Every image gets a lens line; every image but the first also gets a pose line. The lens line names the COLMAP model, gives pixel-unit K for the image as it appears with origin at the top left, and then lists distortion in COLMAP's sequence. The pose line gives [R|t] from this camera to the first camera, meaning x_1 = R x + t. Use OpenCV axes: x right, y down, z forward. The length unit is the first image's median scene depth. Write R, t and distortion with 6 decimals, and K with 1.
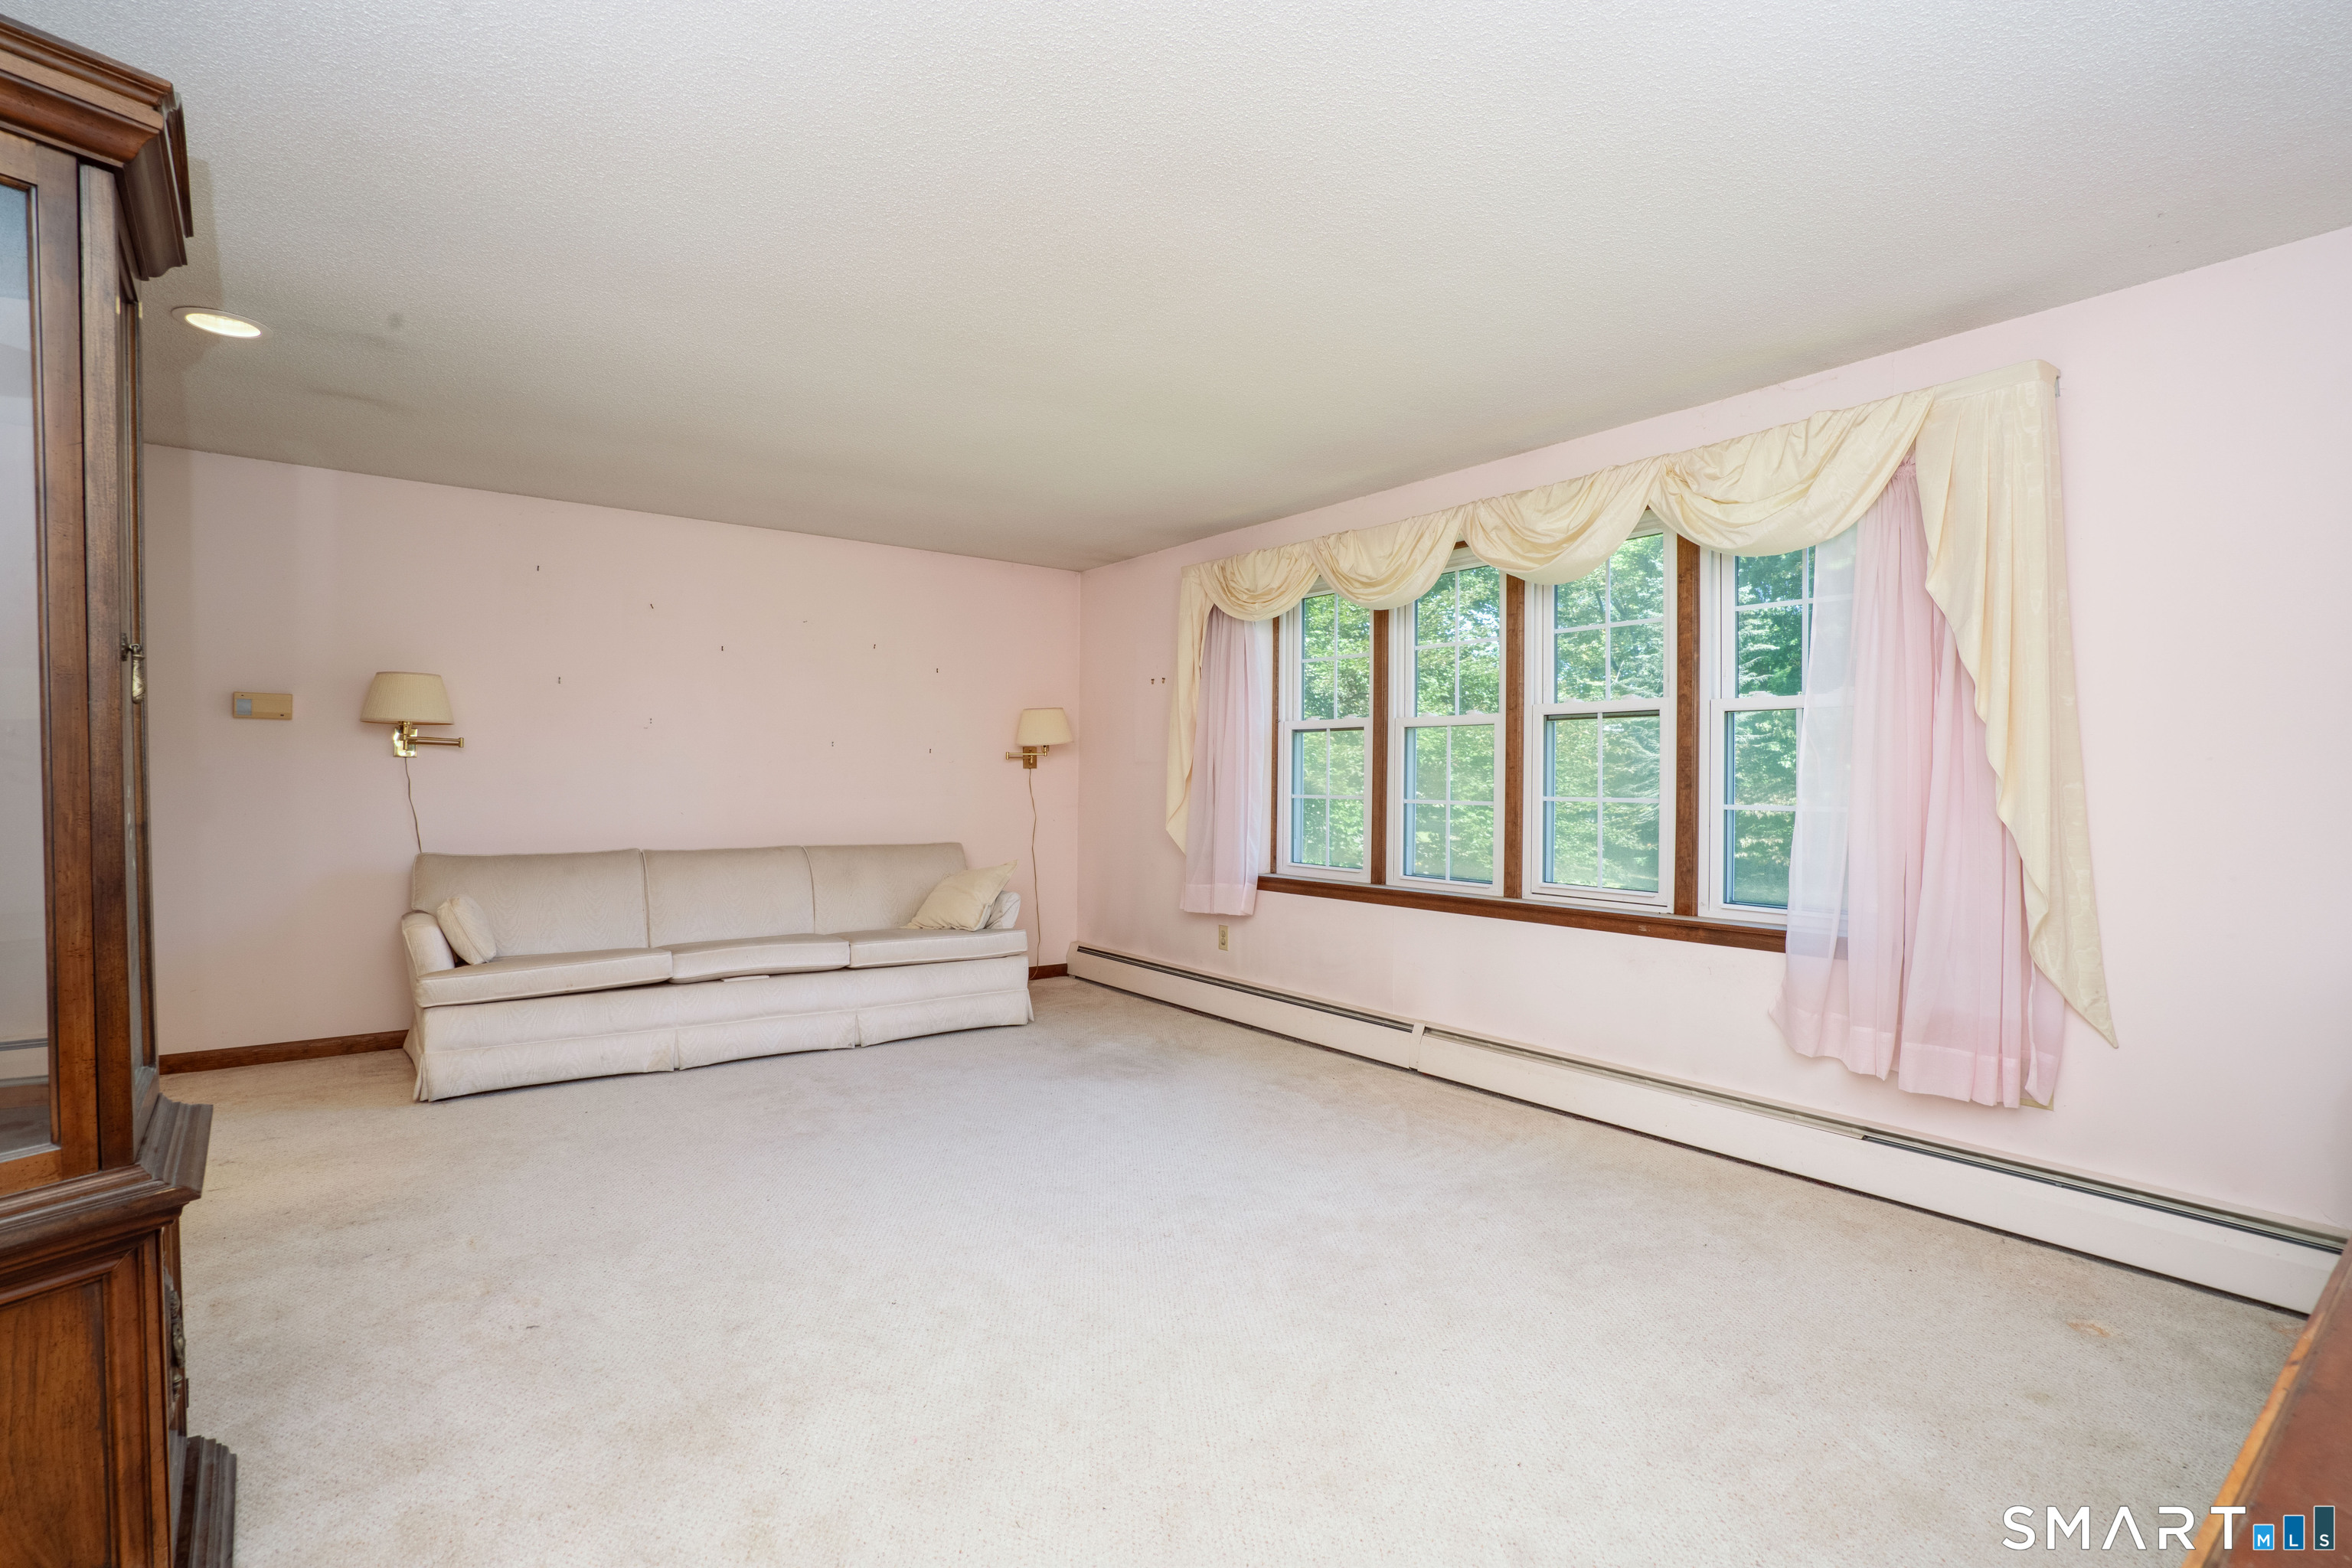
lens RADIAL K [[1159.1, 0, 1176.0], [0, 1159.1, 784.0], [0, 0, 1]] dist [-0.002384, -0.000332]
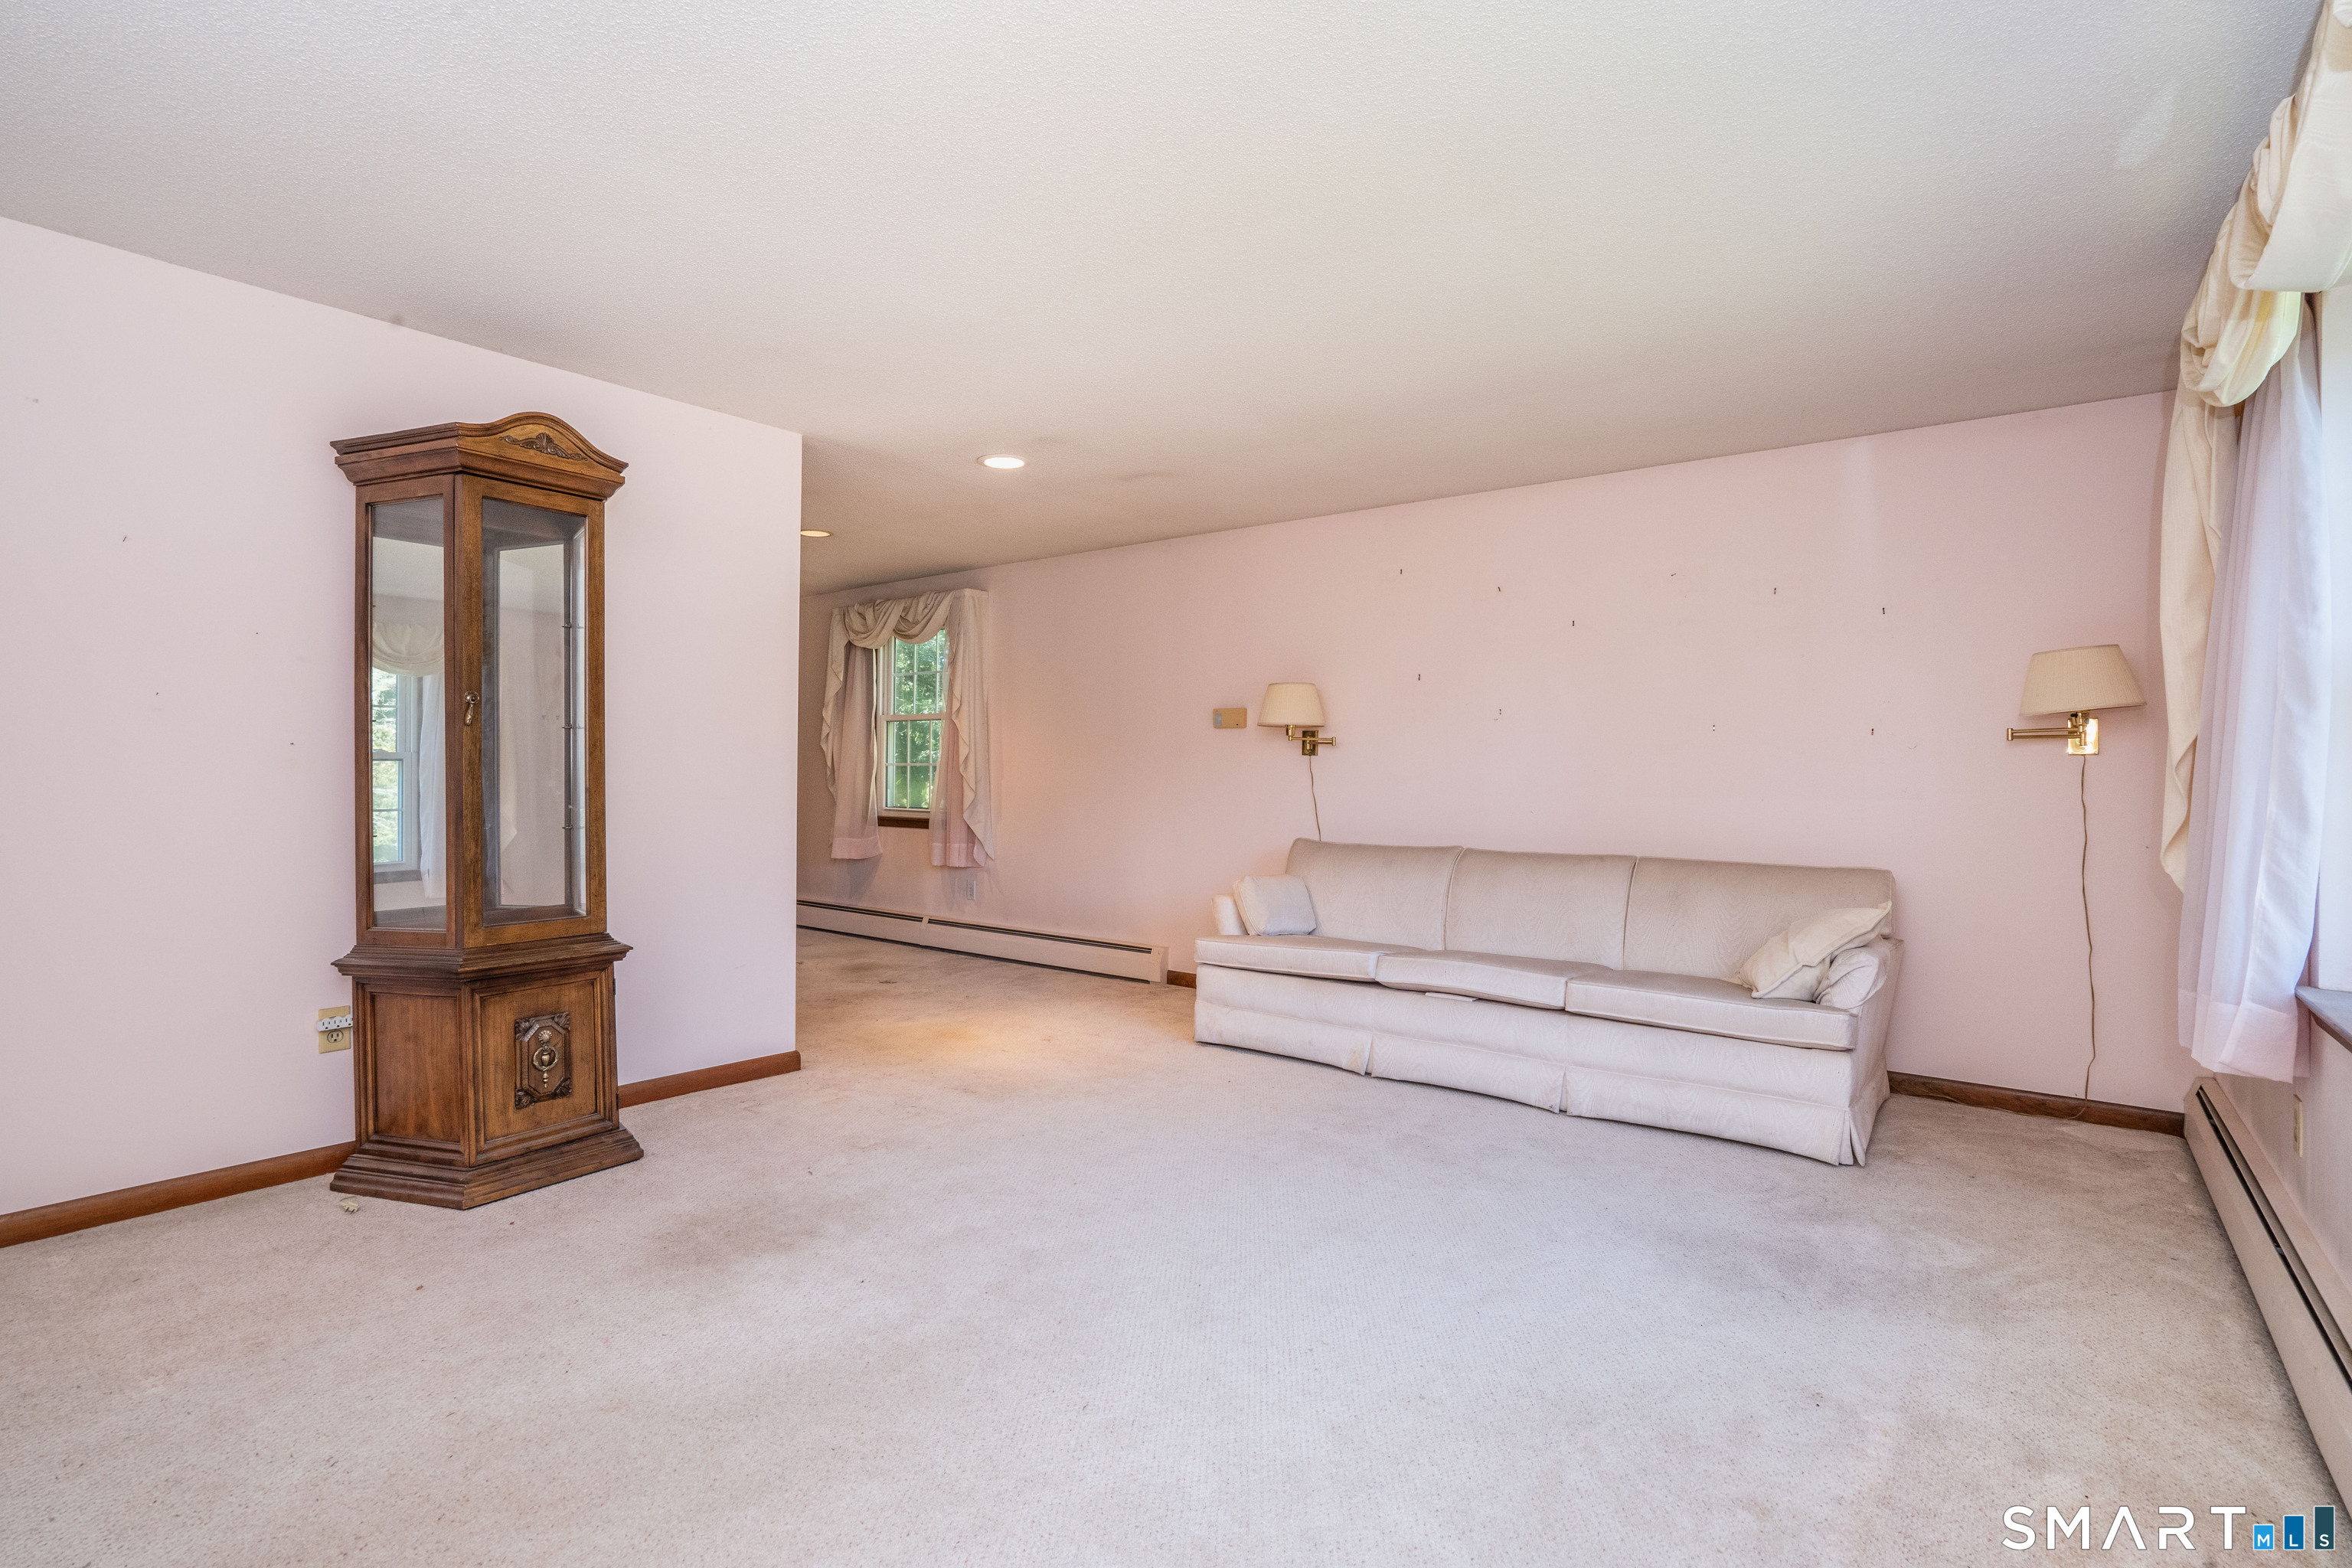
lens RADIAL K [[1159.8, 0, 1176.0], [0, 1159.8, 784.0], [0, 0, 1]] dist [0.003576, 0.000896]
pose [[0.264340, 0.005708, -0.964413, 0.416743], [-0.003387, 0.999982, 0.004990, 0.000353], [0.964424, 0.001948, 0.264355, 0.538805]]
